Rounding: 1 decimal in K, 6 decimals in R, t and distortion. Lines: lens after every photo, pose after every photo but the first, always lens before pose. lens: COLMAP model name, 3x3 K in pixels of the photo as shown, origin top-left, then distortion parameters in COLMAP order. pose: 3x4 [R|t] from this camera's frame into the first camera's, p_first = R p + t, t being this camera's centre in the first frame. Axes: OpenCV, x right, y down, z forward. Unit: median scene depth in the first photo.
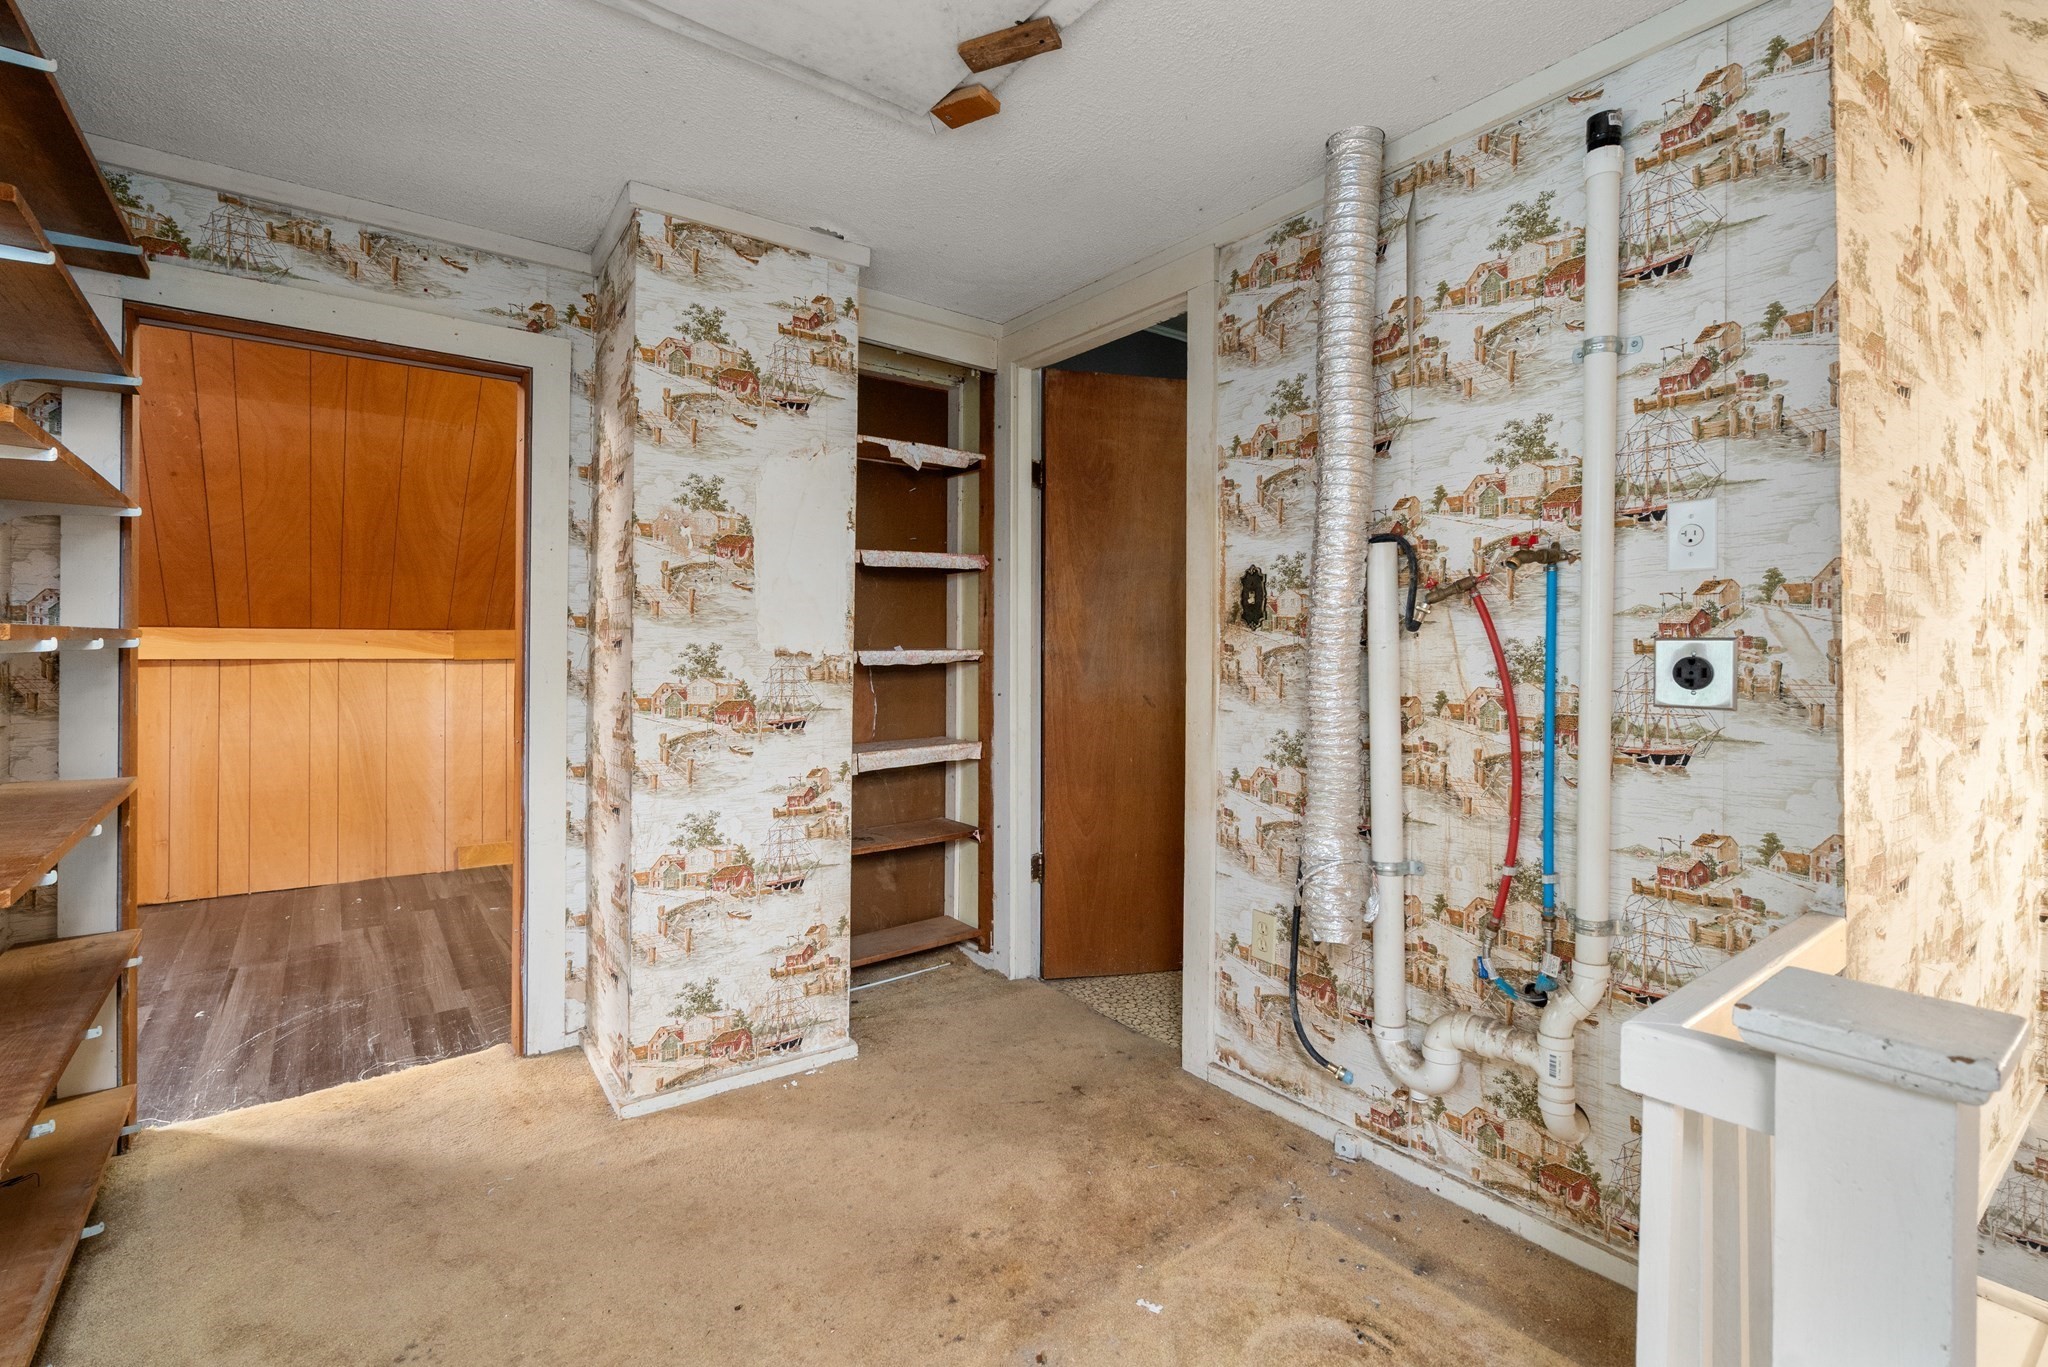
lens RADIAL K [[944.6, 0, 1020.5], [0, 944.6, 677.5], [0, 0, 1]] dist [-0.003526, 0.000418]
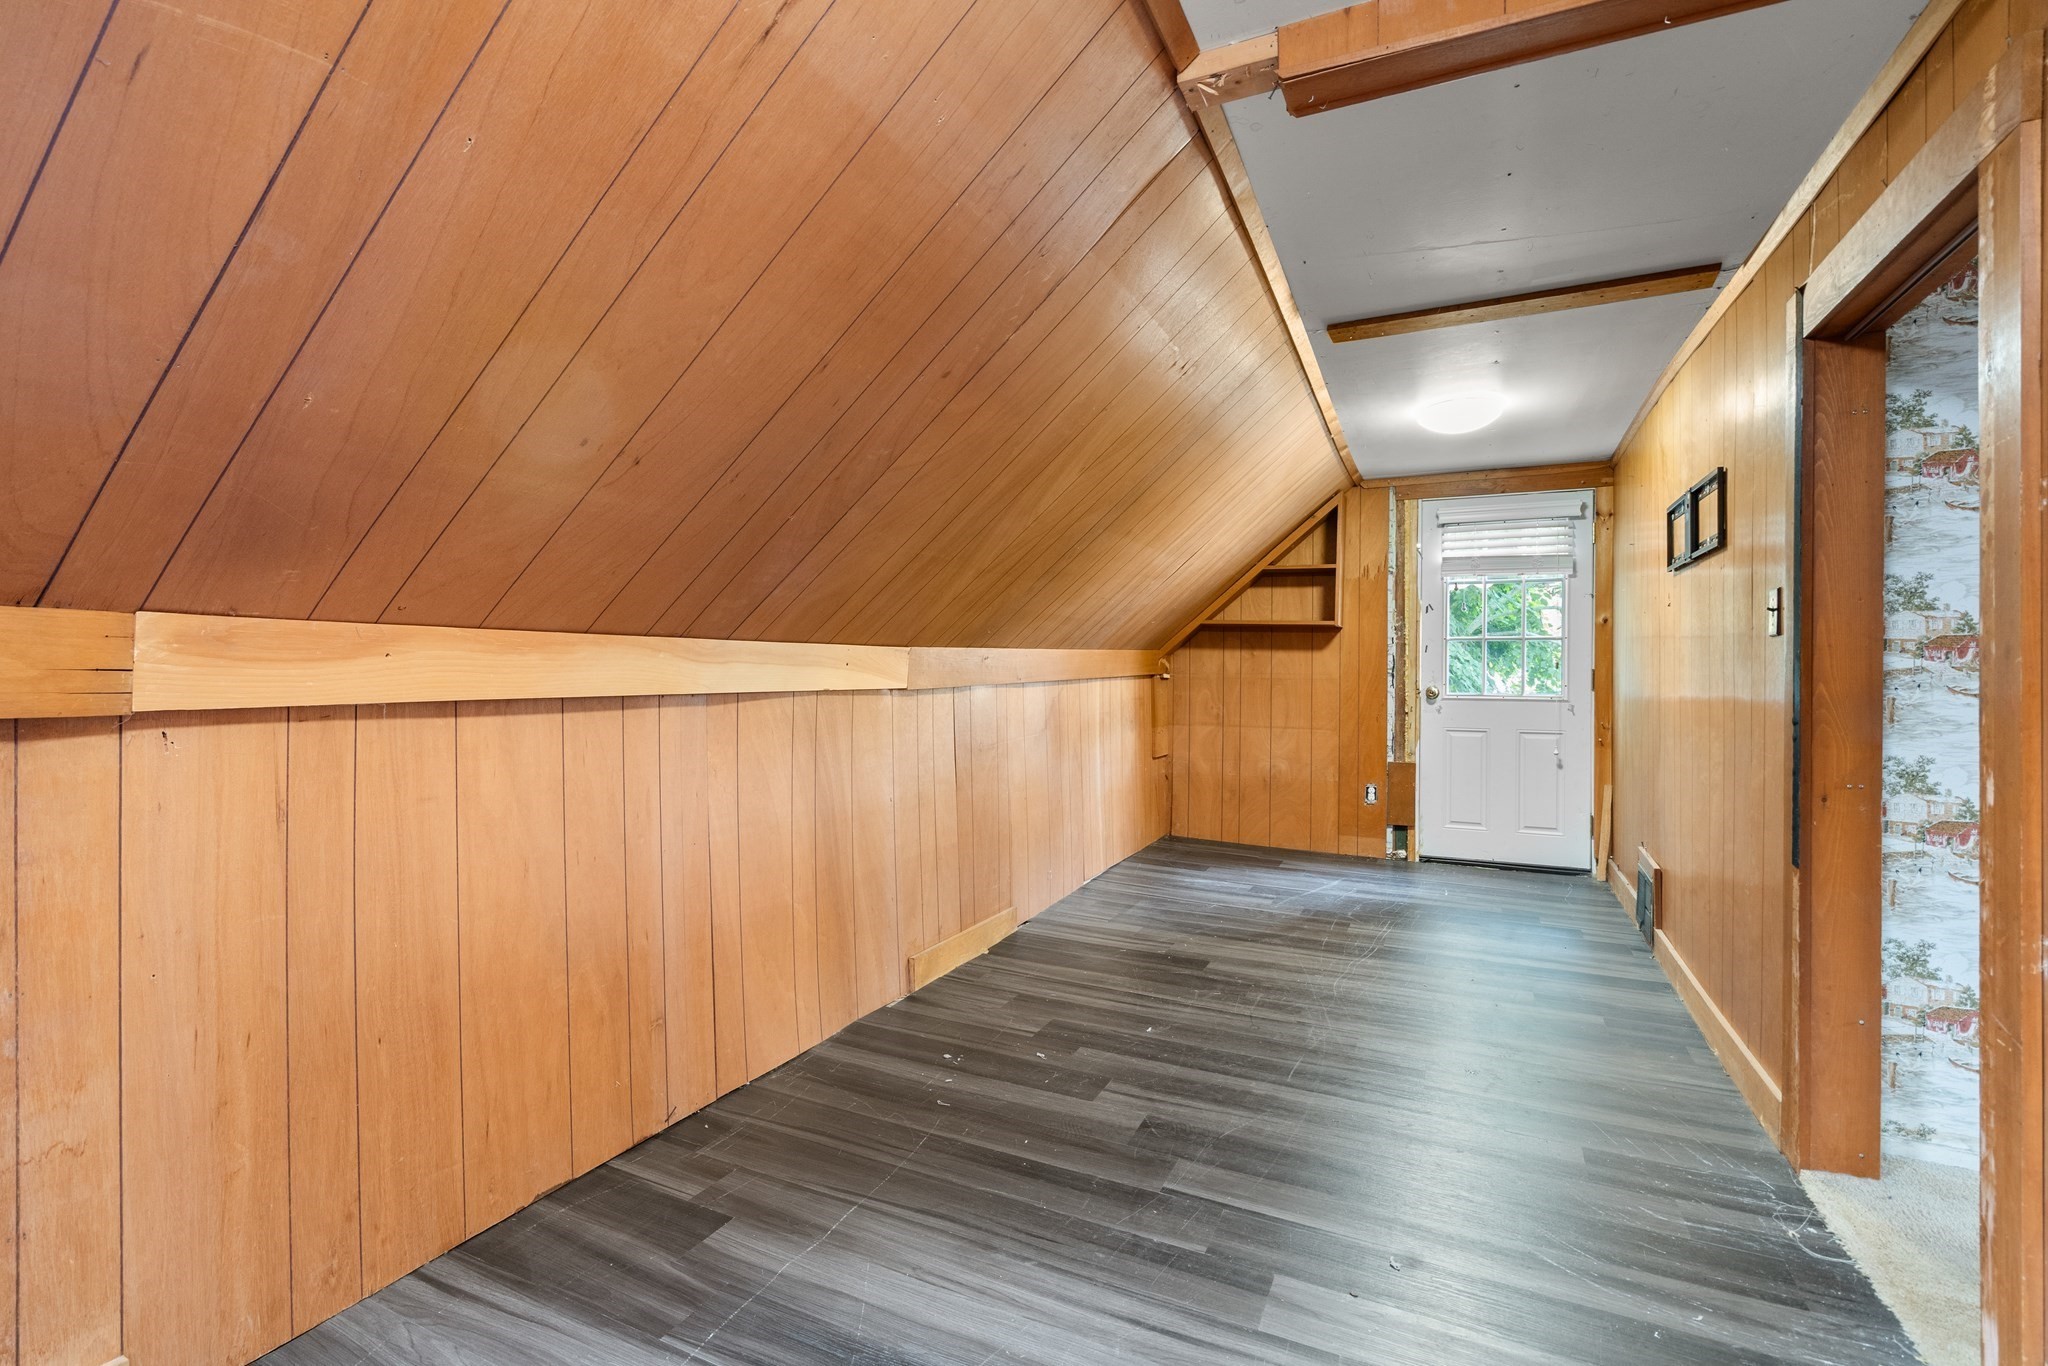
lens RADIAL K [[934.5, 0, 991.5], [0, 934.5, 691.2], [0, 0, 1]] dist [-0.046919, 0.000242]
pose [[0.900418, -0.021045, 0.434517, -0.882232], [0.026490, 0.999628, -0.006479, -0.011337], [-0.434219, 0.017344, 0.900640, 0.379306]]
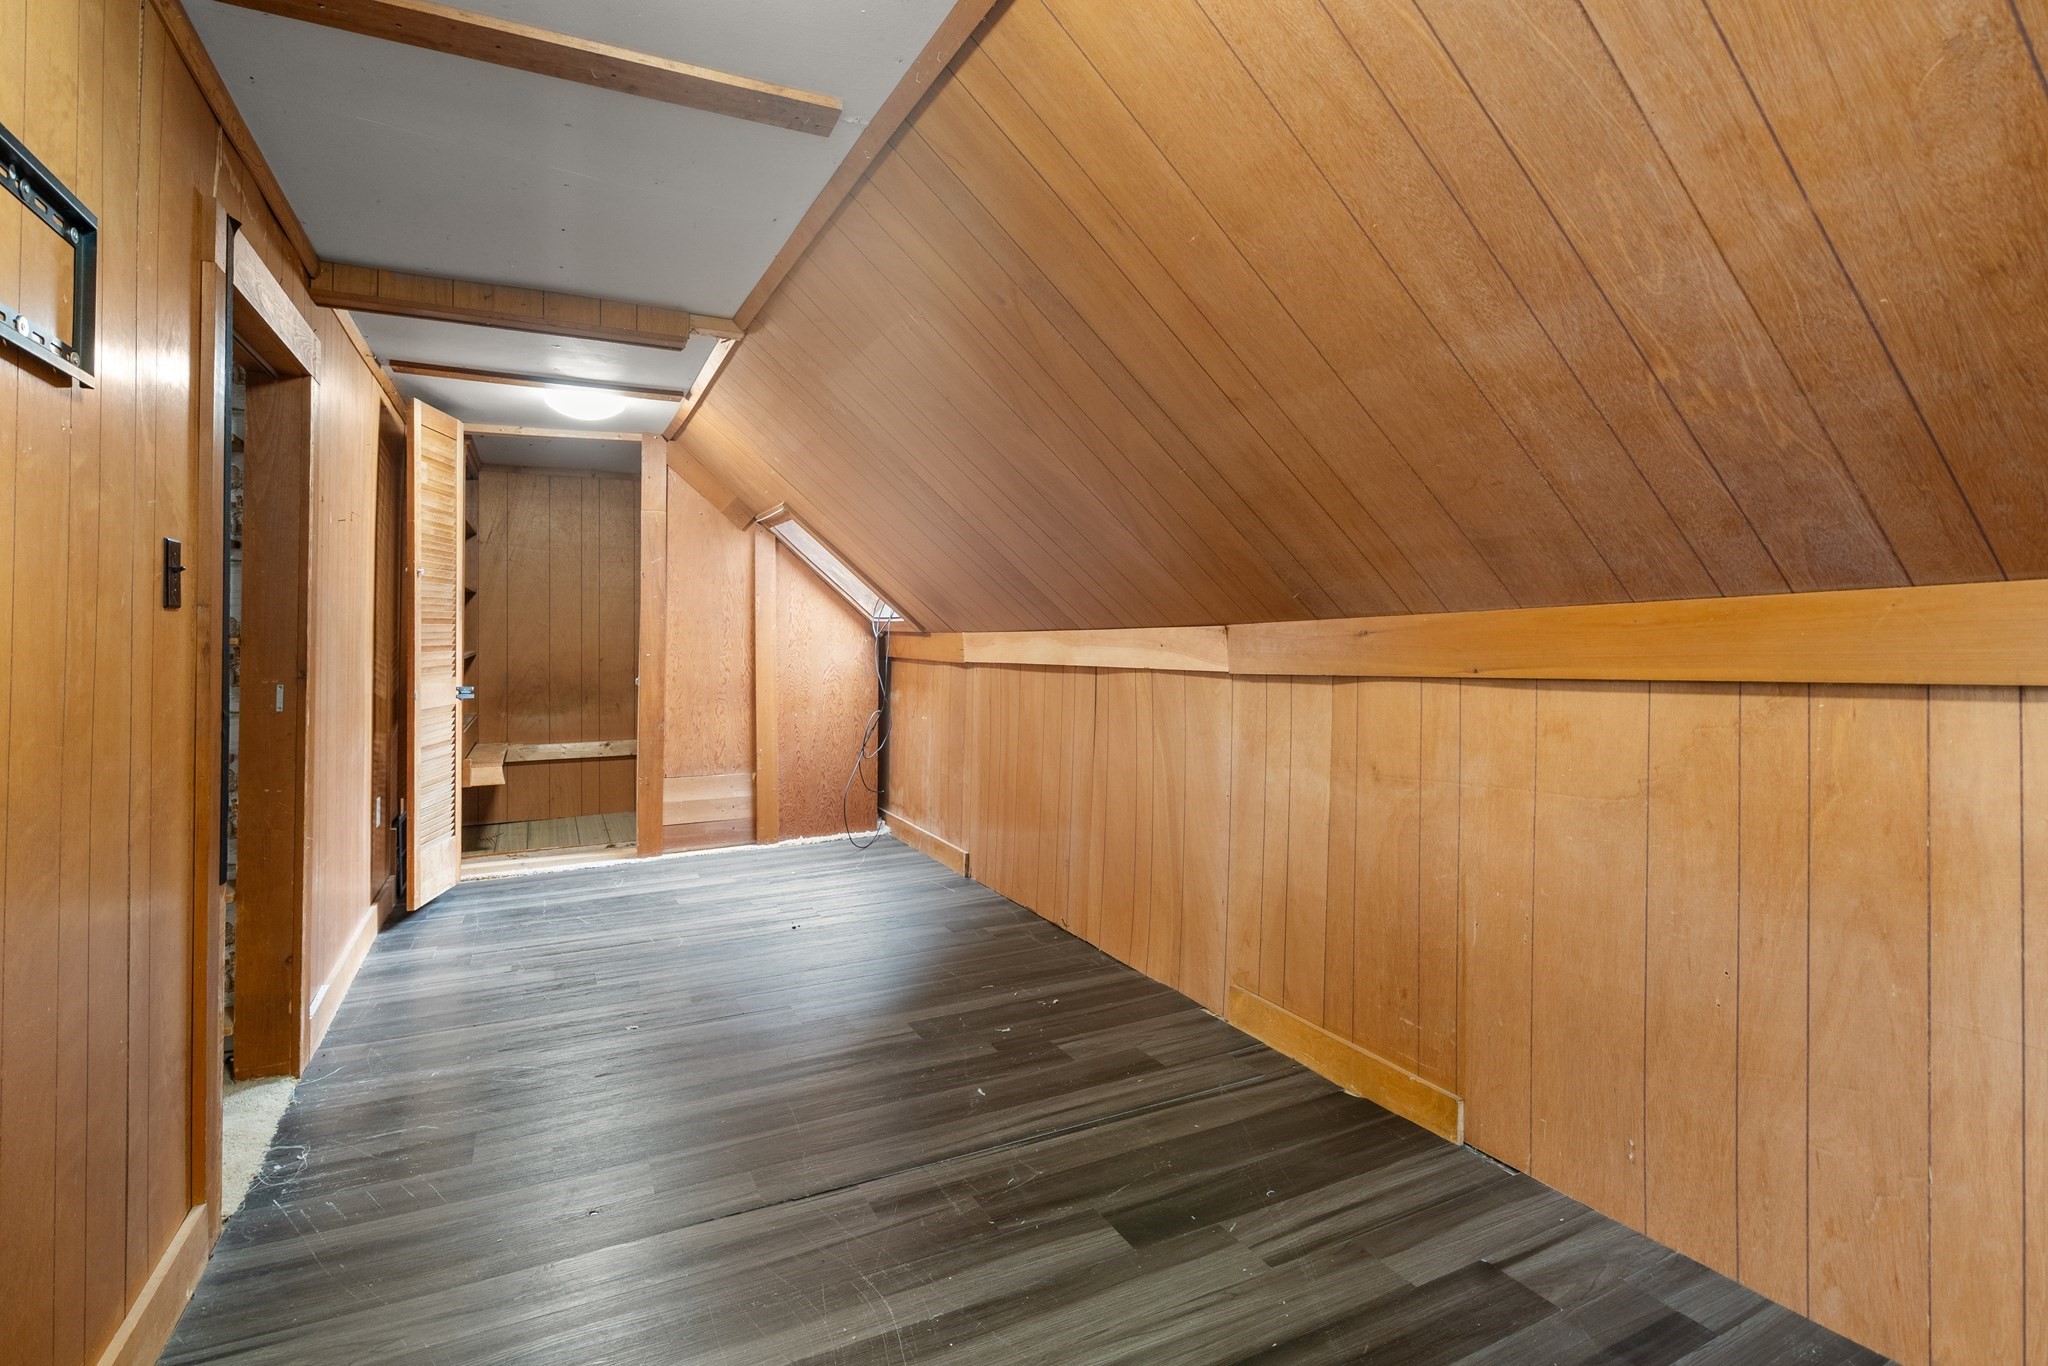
lens RADIAL K [[944.6, 0, 1020.5], [0, 944.6, 677.0], [0, 0, 1]] dist [-0.003526, 0.000418]
pose [[-0.185451, 0.024872, -0.982339, 0.009923], [-0.025830, 0.999211, 0.030175, -0.032050], [0.982314, 0.030970, -0.184663, 1.028742]]
